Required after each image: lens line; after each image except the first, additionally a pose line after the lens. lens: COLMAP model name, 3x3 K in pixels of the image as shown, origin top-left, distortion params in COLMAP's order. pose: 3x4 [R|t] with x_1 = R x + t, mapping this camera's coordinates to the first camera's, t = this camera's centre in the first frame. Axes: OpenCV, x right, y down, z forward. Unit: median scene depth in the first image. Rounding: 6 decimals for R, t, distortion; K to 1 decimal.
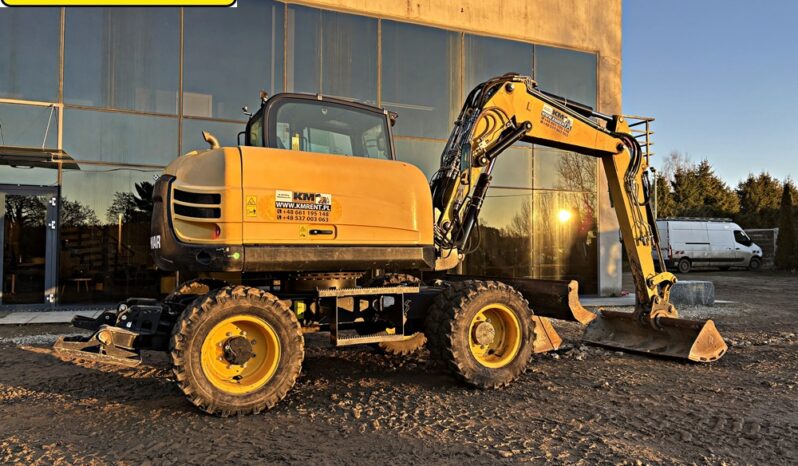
lens RADIAL K [[602.6, 0, 403.8], [0, 602.6, 239.0], [0, 0, 1]] dist [0.053018, -0.064044]
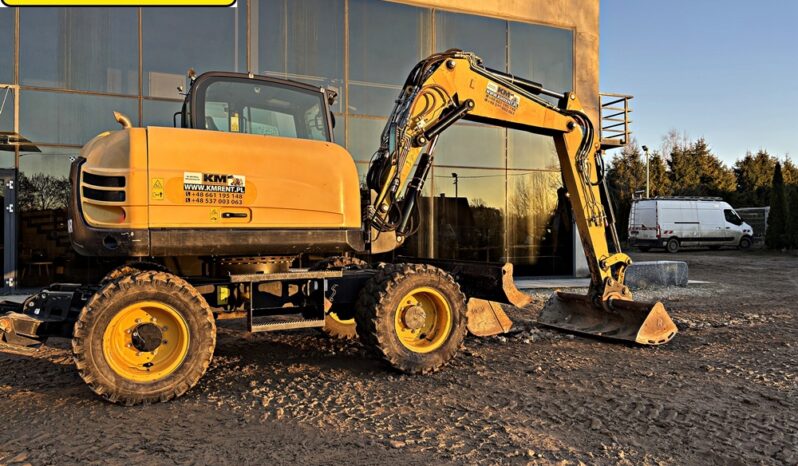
lens RADIAL K [[602.6, 0, 398.4], [0, 602.6, 236.1], [0, 0, 1]] dist [0.053018, -0.064044]
pose [[0.999934, -0.005343, -0.010196, 0.108859], [0.005617, 0.999619, 0.027012, -0.002136], [0.010048, -0.027068, 0.999583, 0.025500]]
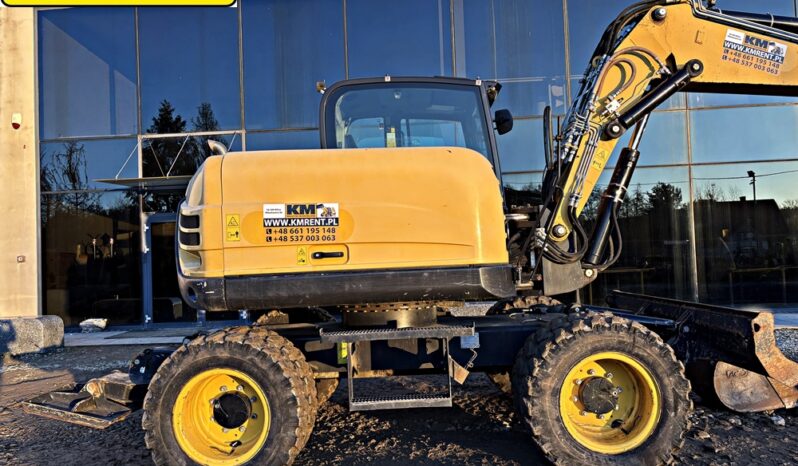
lens RADIAL K [[602.6, 0, 394.7], [0, 602.6, 240.0], [0, 0, 1]] dist [0.053018, -0.064044]
pose [[0.895445, -0.052178, -0.442104, 0.215697], [0.053924, 0.998508, -0.008626, -0.015429], [0.441894, -0.016116, 0.896922, 0.297975]]
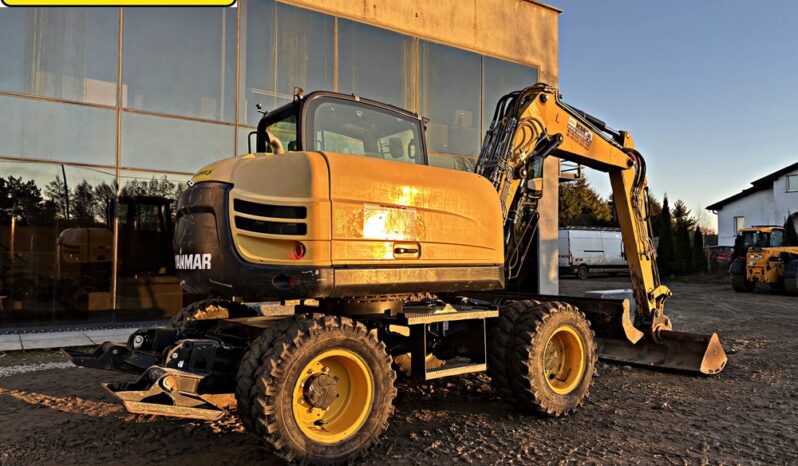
lens RADIAL K [[602.6, 0, 407.1], [0, 602.6, 234.8], [0, 0, 1]] dist [0.053018, -0.064044]
pose [[0.979050, 0.008890, 0.203426, -0.254949], [-0.006019, 0.999873, -0.014725, -0.017666], [-0.203531, 0.013192, 0.978980, 0.108940]]
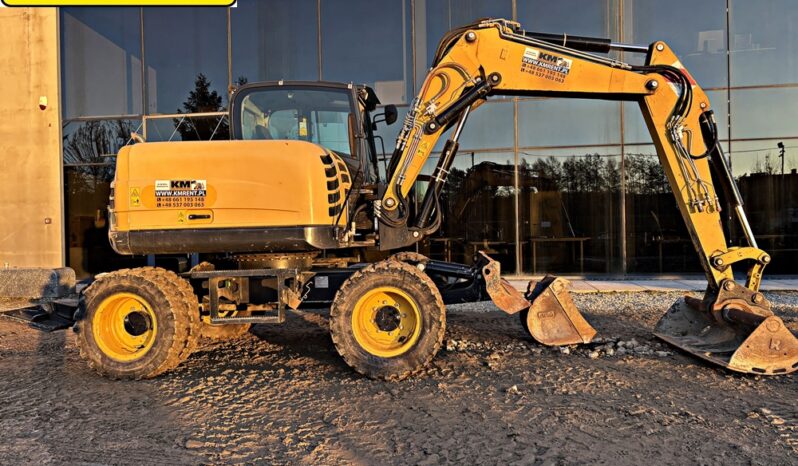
lens RADIAL K [[602.6, 0, 400.4], [0, 602.6, 238.7], [0, 0, 1]] dist [0.053018, -0.064044]
pose [[0.862145, -0.017181, -0.506370, 0.569328], [0.039422, 0.998670, 0.033236, 0.004634], [0.505125, -0.048617, 0.861676, 0.209897]]
